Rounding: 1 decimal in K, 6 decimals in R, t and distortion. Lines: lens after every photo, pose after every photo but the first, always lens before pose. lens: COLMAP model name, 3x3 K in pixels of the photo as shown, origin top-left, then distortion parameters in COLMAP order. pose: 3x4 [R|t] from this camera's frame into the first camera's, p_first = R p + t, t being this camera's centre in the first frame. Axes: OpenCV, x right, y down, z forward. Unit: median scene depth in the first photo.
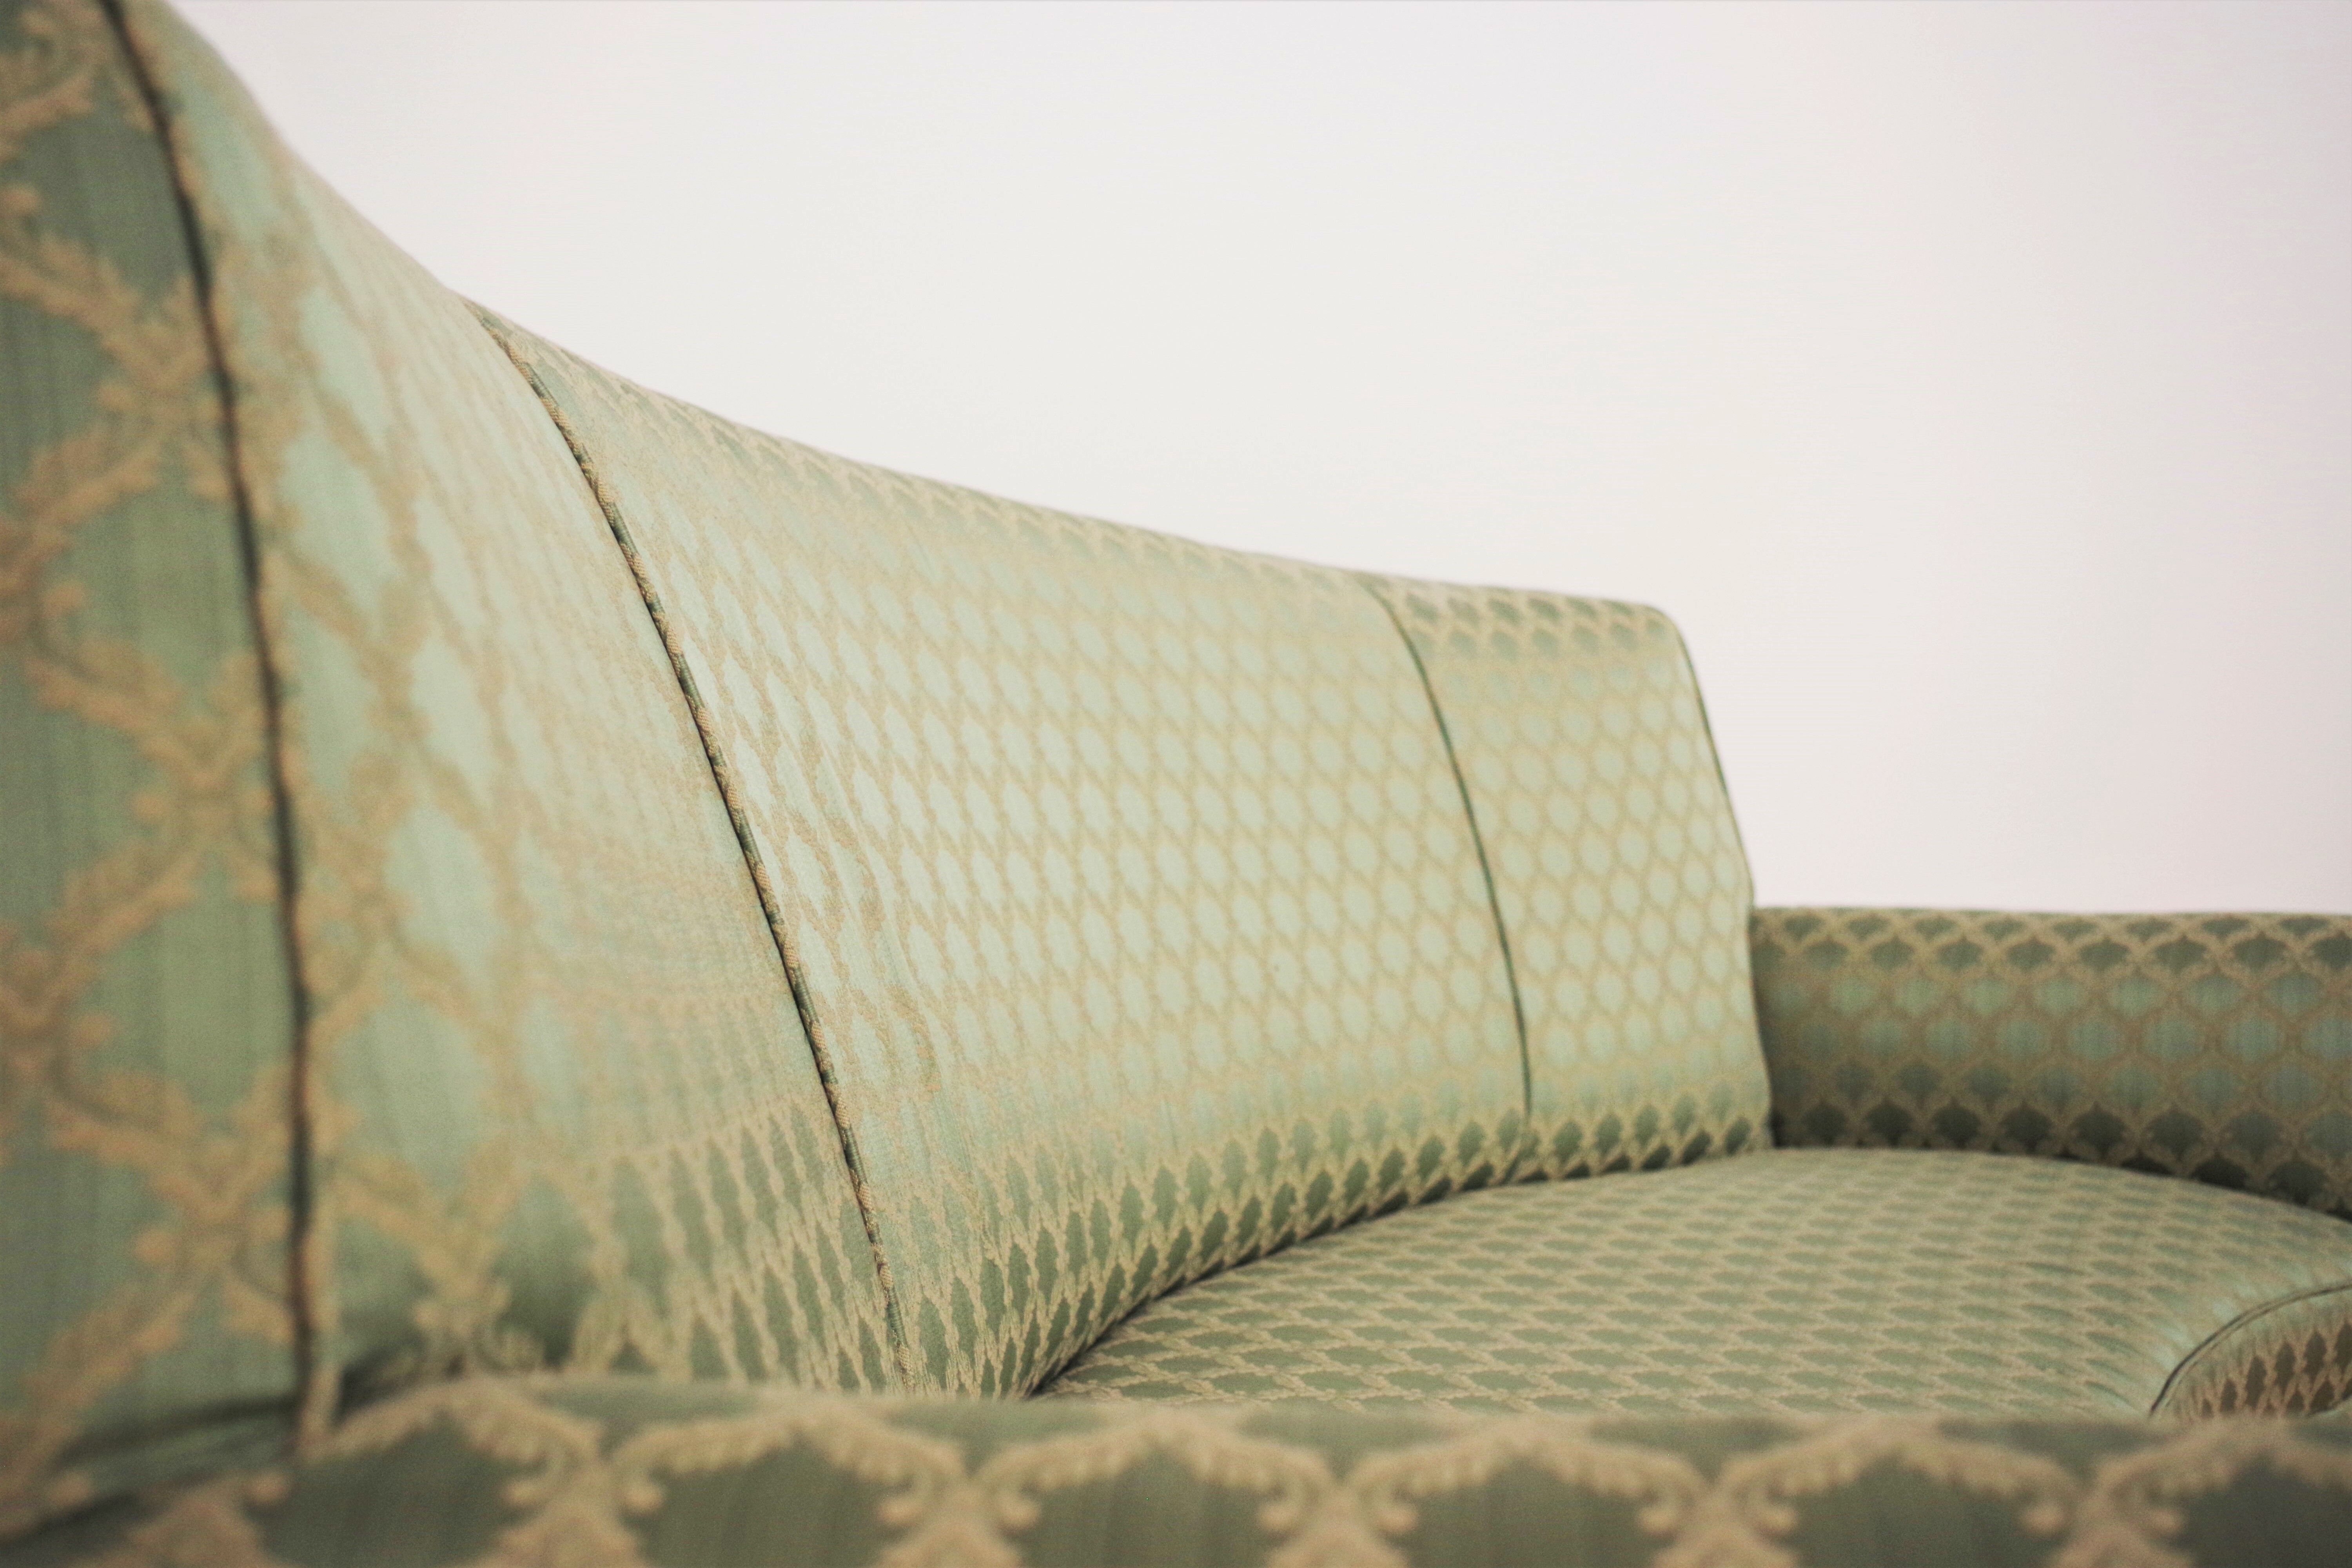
lens RADIAL K [[2547.2, 0, 1157.7], [0, 2547.2, 770.6], [0, 0, 1]] dist [-0.050994, 0.000000]
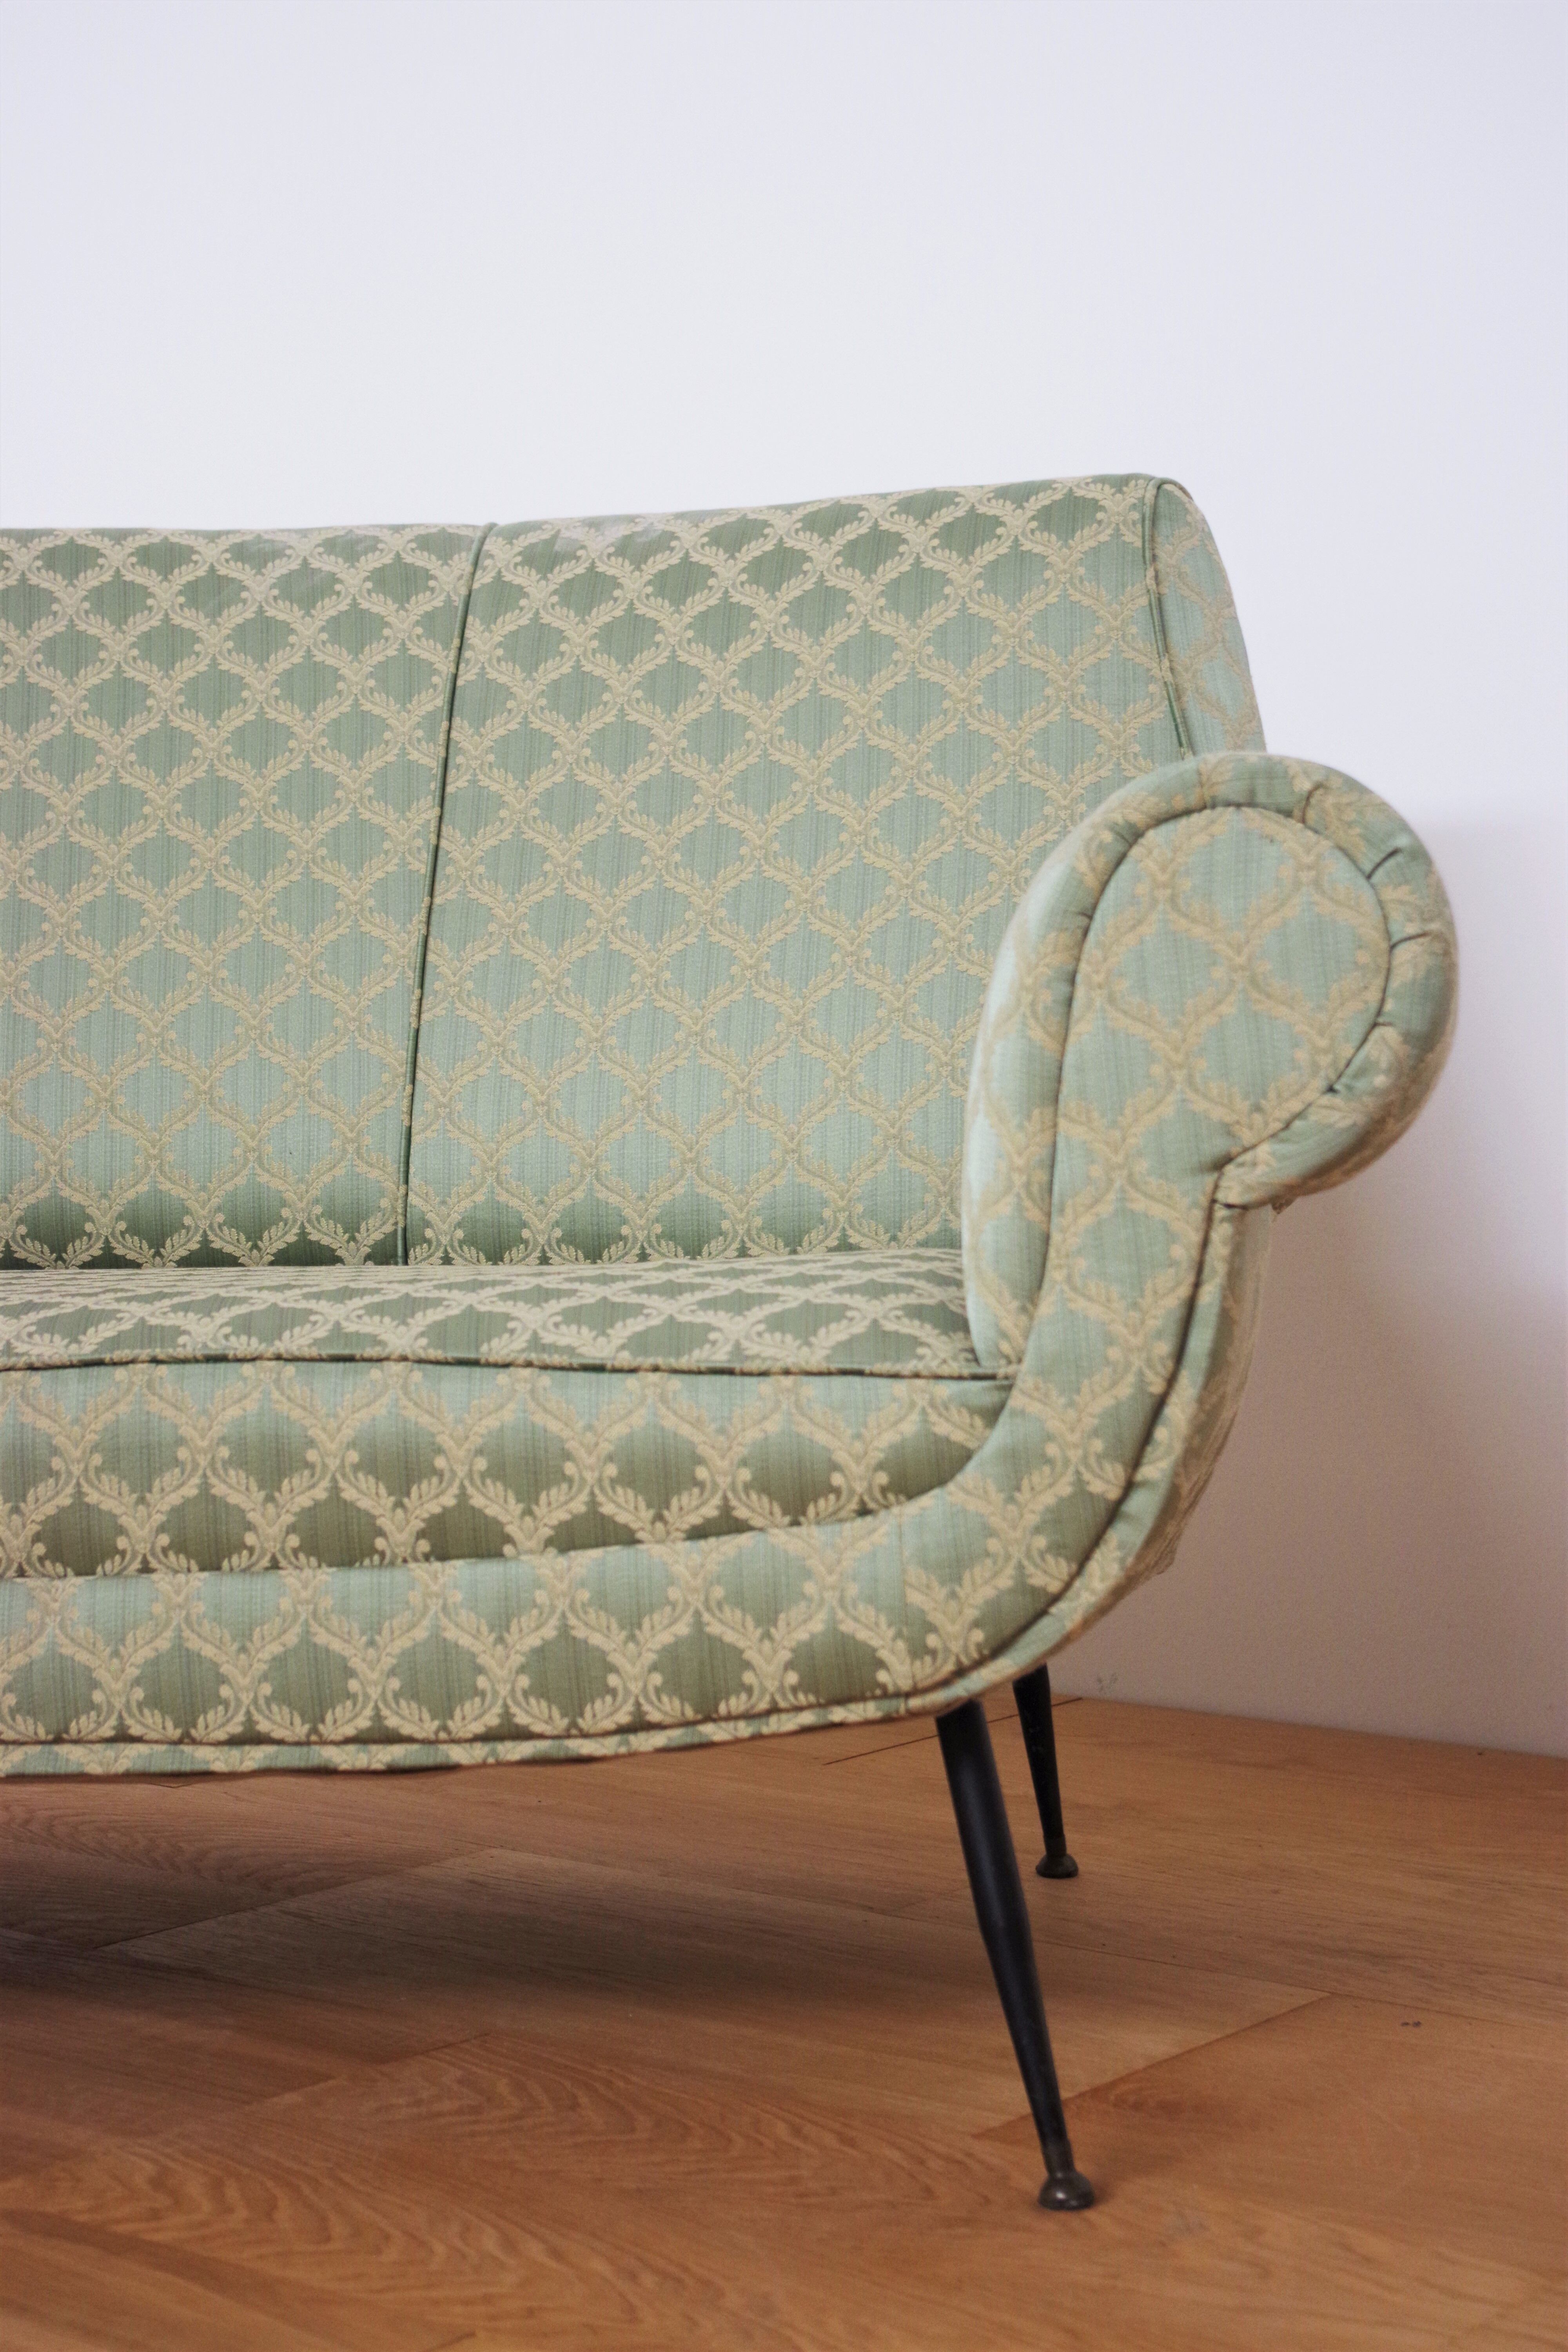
lens RADIAL K [[3730.0, 0, 783.7], [0, 3730.0, 1181.6], [0, 0, 1]] dist [0.017832, 0.000000]
pose [[0.457692, -0.050952, -0.887649, 2.164727], [0.022952, 0.998701, -0.045492, 0.340096], [0.888814, 0.000448, 0.458267, 1.067307]]
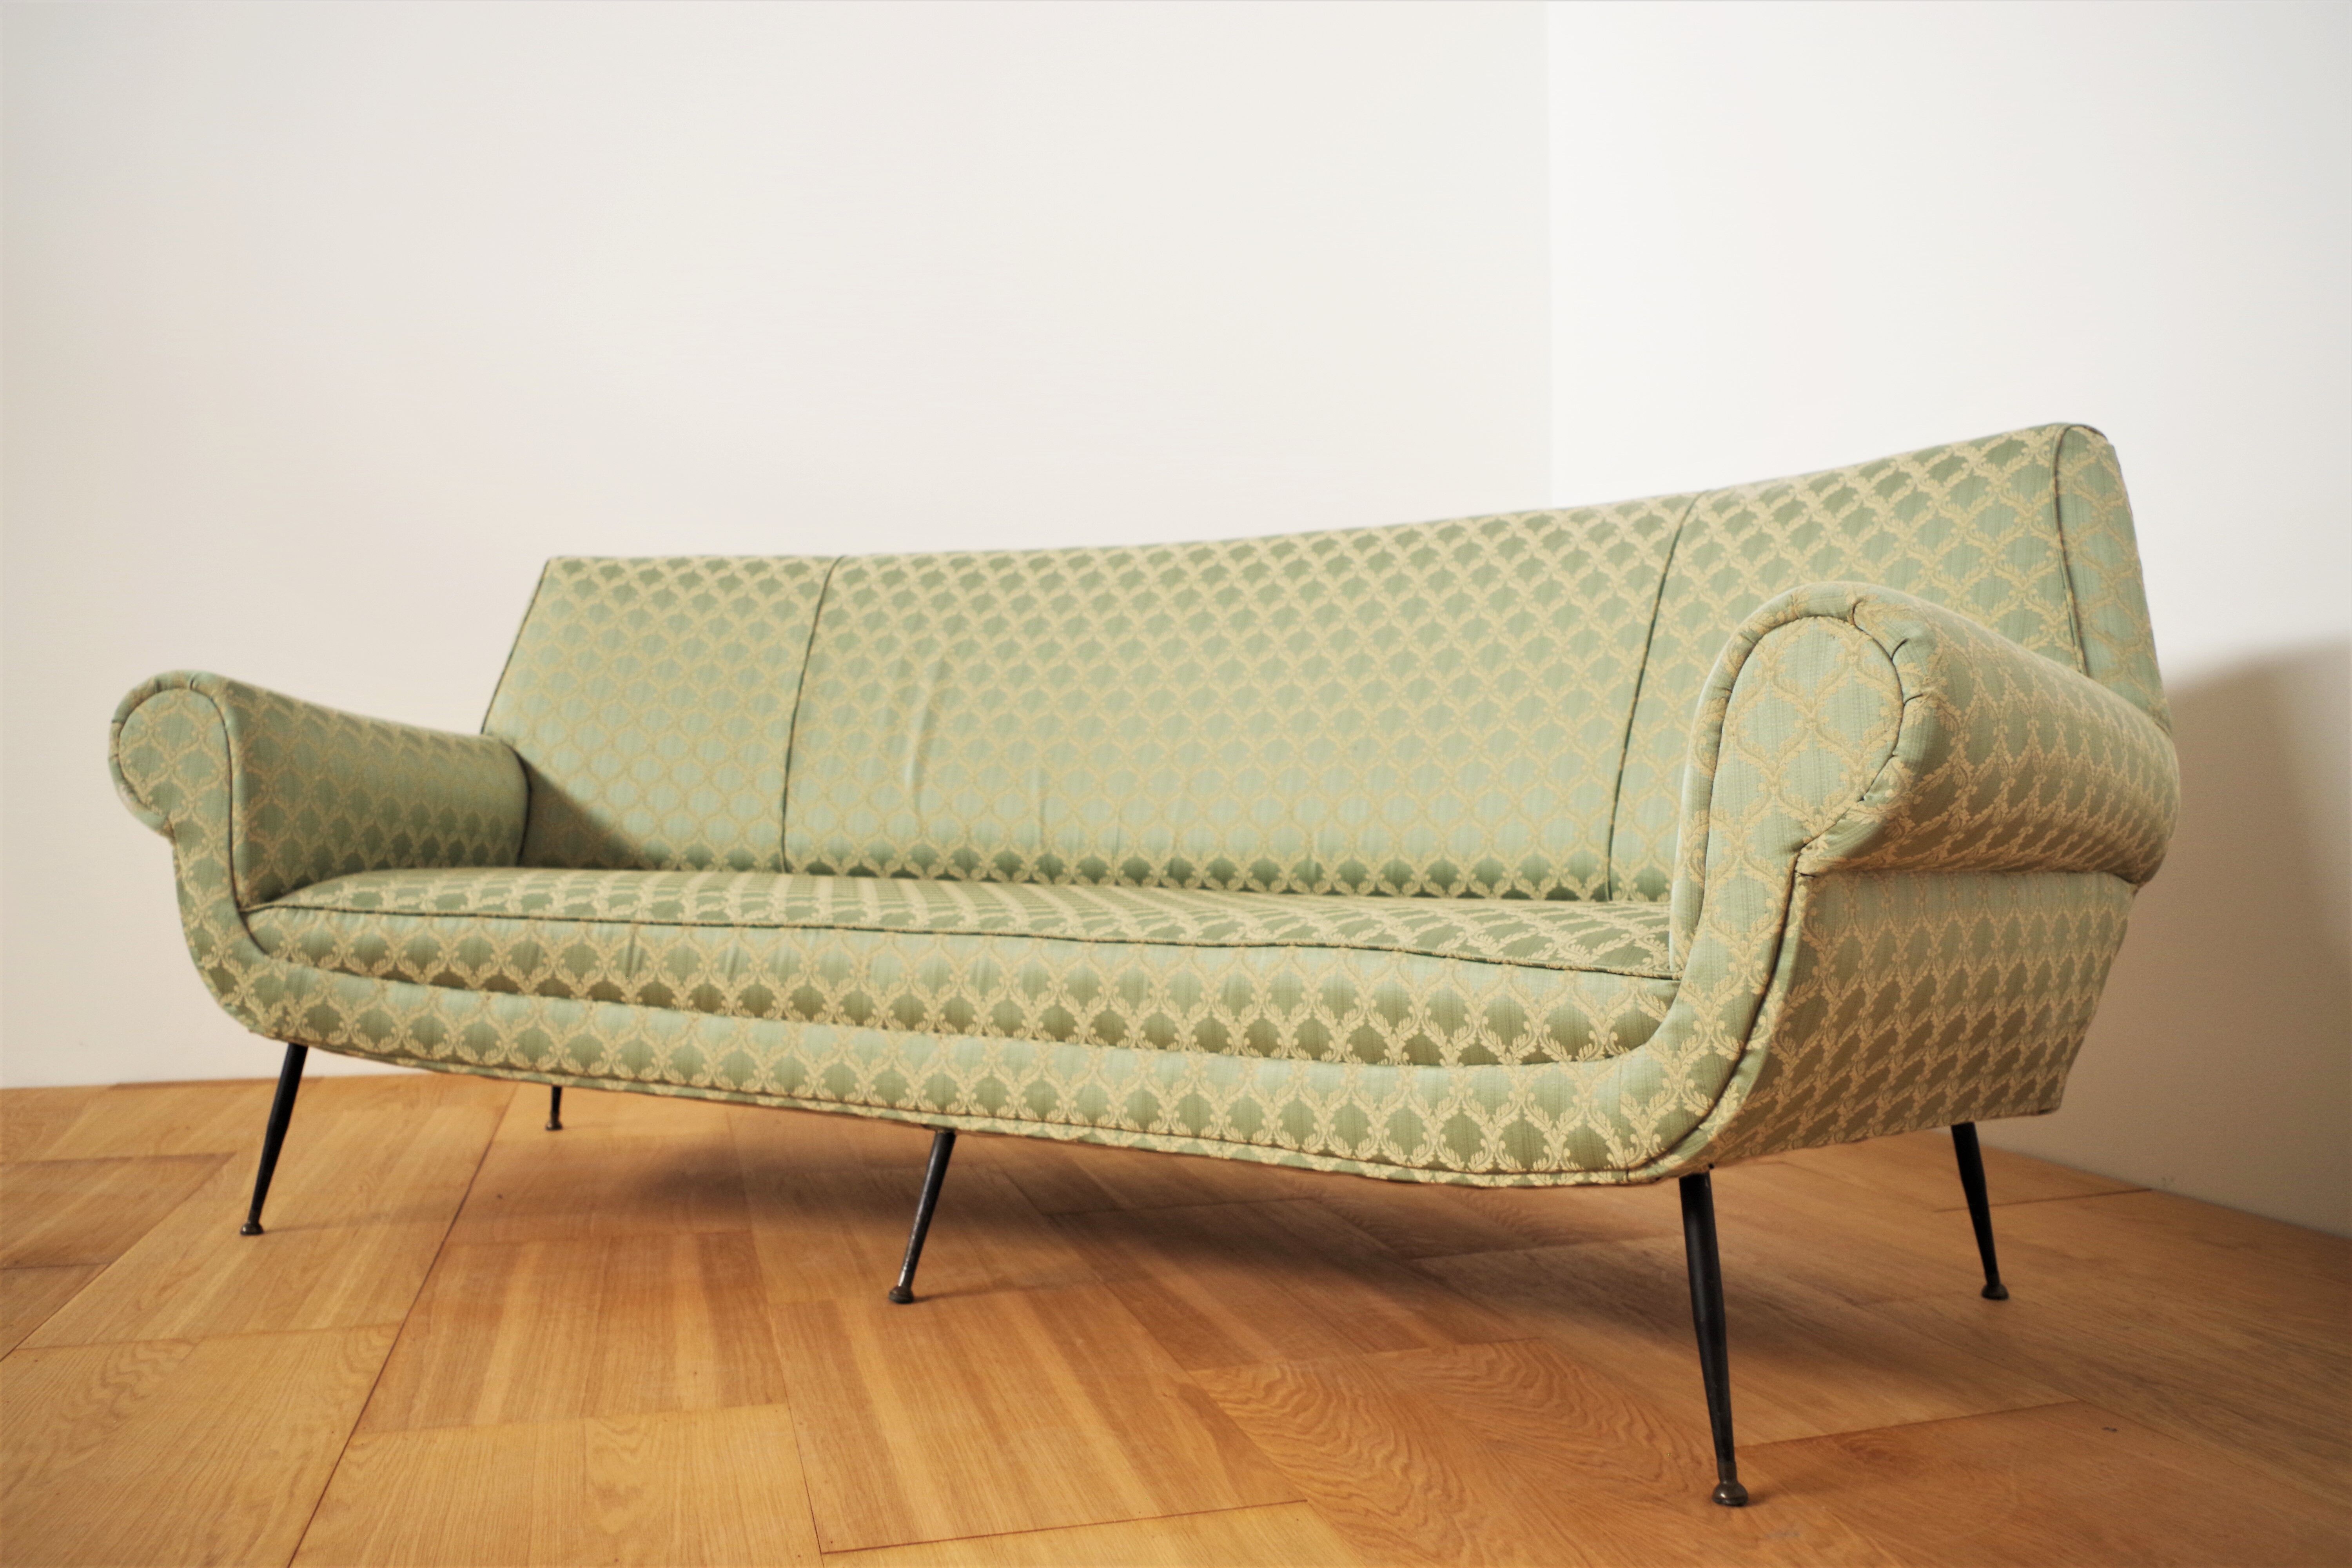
lens RADIAL K [[1819.5, 0, 1185.3], [0, 1819.5, 766.5], [0, 0, 1]] dist [-0.085717, 0.029631]
pose [[-0.142373, -0.097538, -0.984996, 2.079441], [-0.029348, 0.995111, -0.094297, 0.335614], [0.989378, 0.015482, -0.144540, 1.660036]]
